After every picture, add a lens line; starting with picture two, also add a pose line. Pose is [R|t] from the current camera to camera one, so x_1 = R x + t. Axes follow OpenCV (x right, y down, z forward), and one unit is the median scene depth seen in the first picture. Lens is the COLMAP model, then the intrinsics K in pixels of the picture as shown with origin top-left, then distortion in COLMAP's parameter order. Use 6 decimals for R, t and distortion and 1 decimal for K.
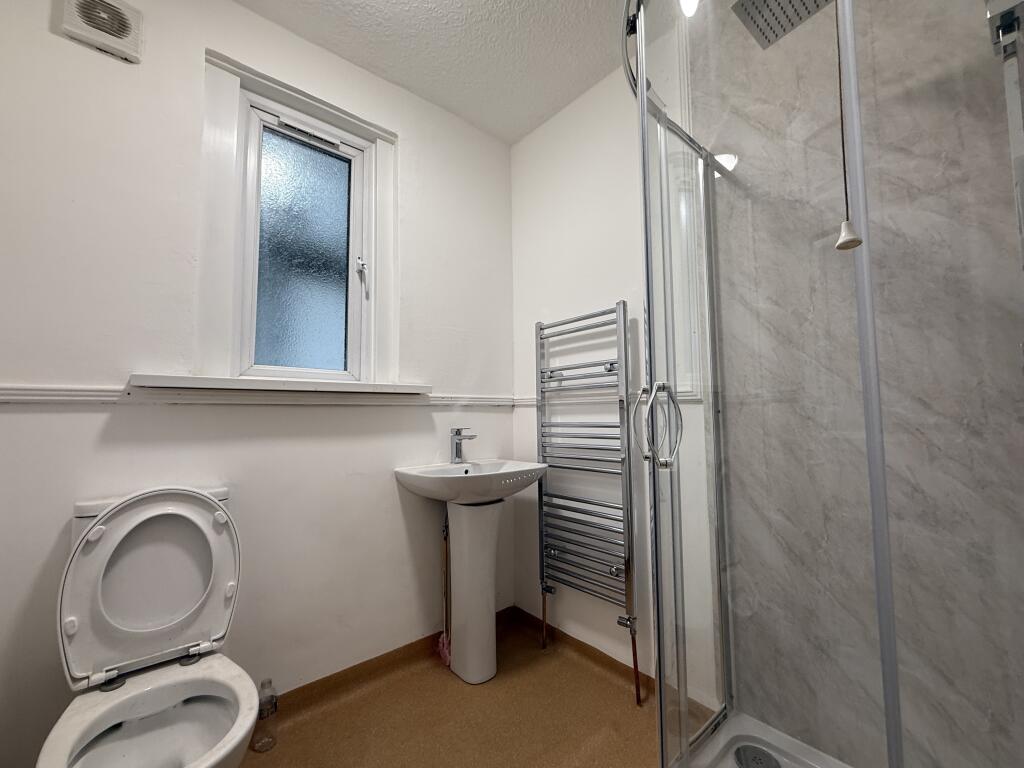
lens RADIAL K [[407.9, 0, 512.0], [0, 407.9, 384.0], [0, 0, 1]] dist [-0.001747, -0.000092]
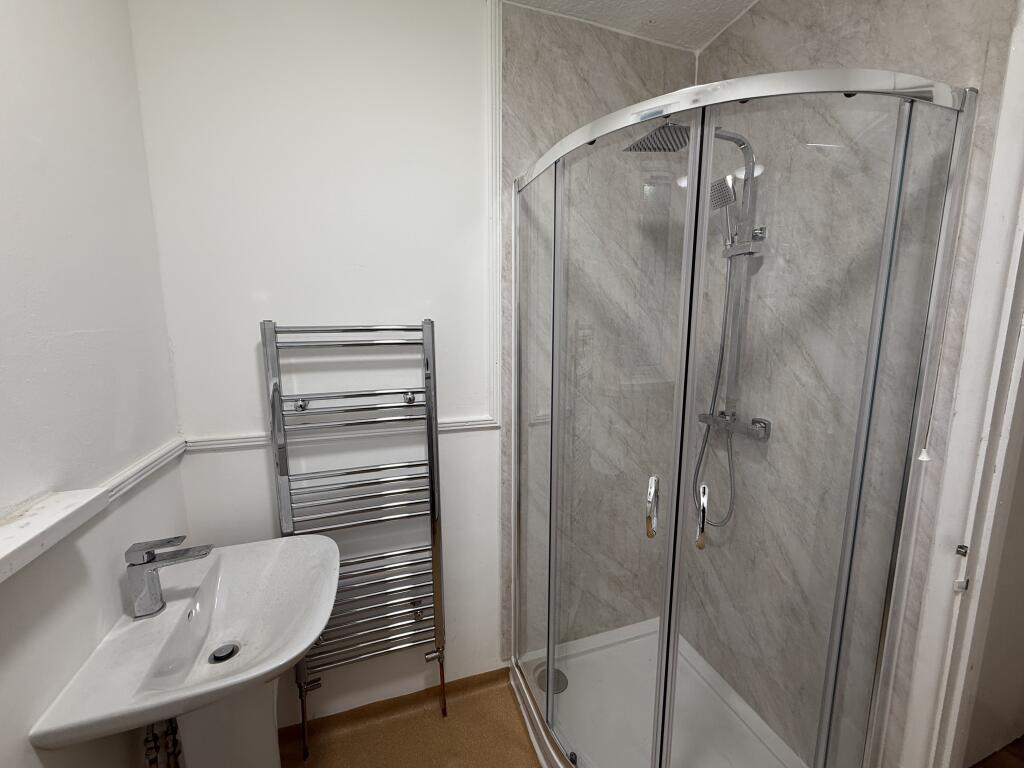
lens RADIAL K [[407.9, 0, 512.0], [0, 407.9, 384.0], [0, 0, 1]] dist [-0.001747, -0.000092]
pose [[0.373878, -0.127600, 0.918659, -0.414831], [-0.068041, 0.984049, 0.164374, -0.205140], [-0.924979, -0.123962, 0.359232, 0.486217]]
